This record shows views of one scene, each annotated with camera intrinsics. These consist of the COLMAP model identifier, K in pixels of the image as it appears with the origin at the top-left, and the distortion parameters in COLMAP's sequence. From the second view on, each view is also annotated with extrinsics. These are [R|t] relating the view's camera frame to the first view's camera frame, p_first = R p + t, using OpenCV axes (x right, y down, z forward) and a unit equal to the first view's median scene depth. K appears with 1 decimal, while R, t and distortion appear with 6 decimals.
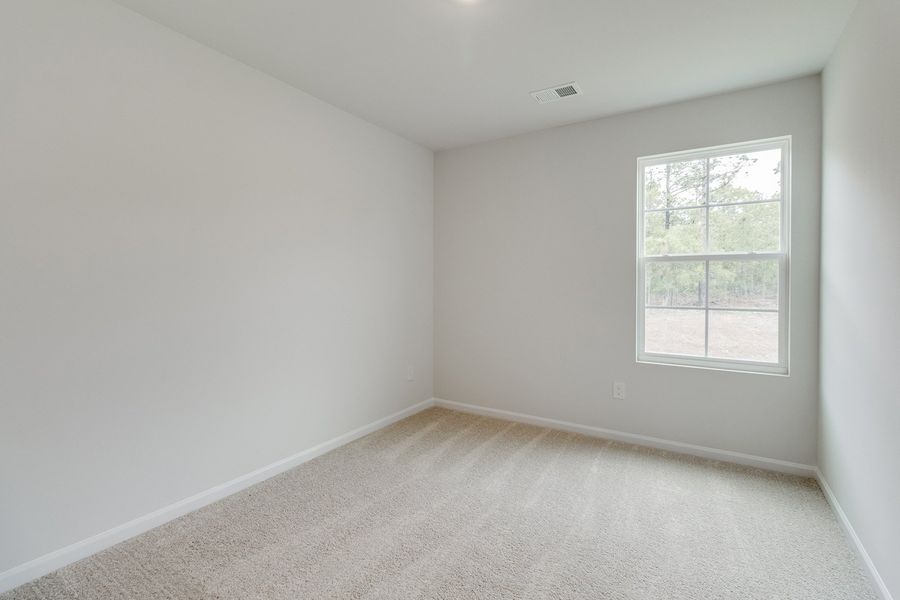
lens RADIAL K [[416.2, 0, 457.4], [0, 416.2, 293.4], [0, 0, 1]] dist [-0.001554, 0.000363]
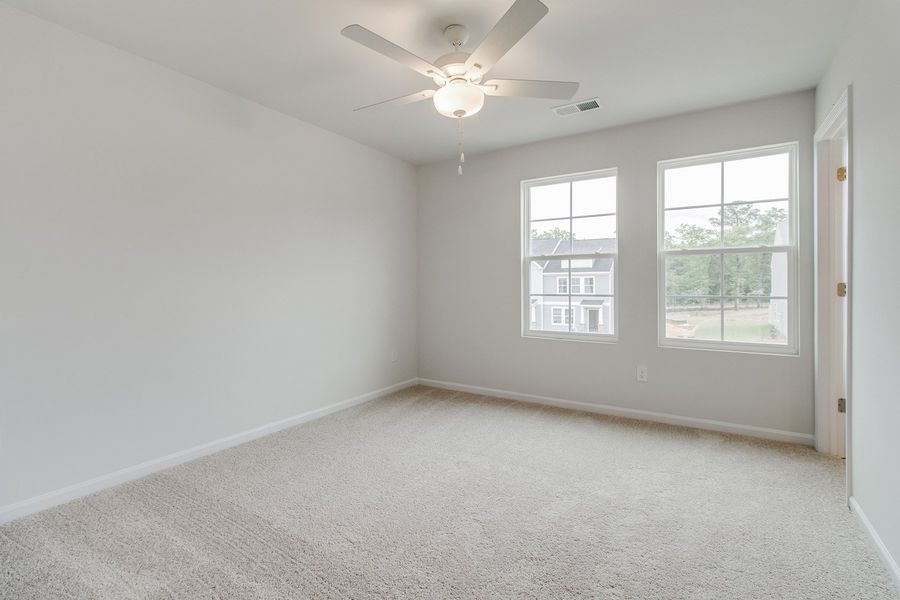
lens RADIAL K [[356.7, 0, 460.3], [0, 356.7, 281.4], [0, 0, 1]] dist [-0.011270, -0.000230]
pose [[0.997576, -0.014952, 0.067957, -0.160322], [0.015949, 0.999773, -0.014159, -0.002837], [-0.067729, 0.015209, 0.997588, 0.105147]]
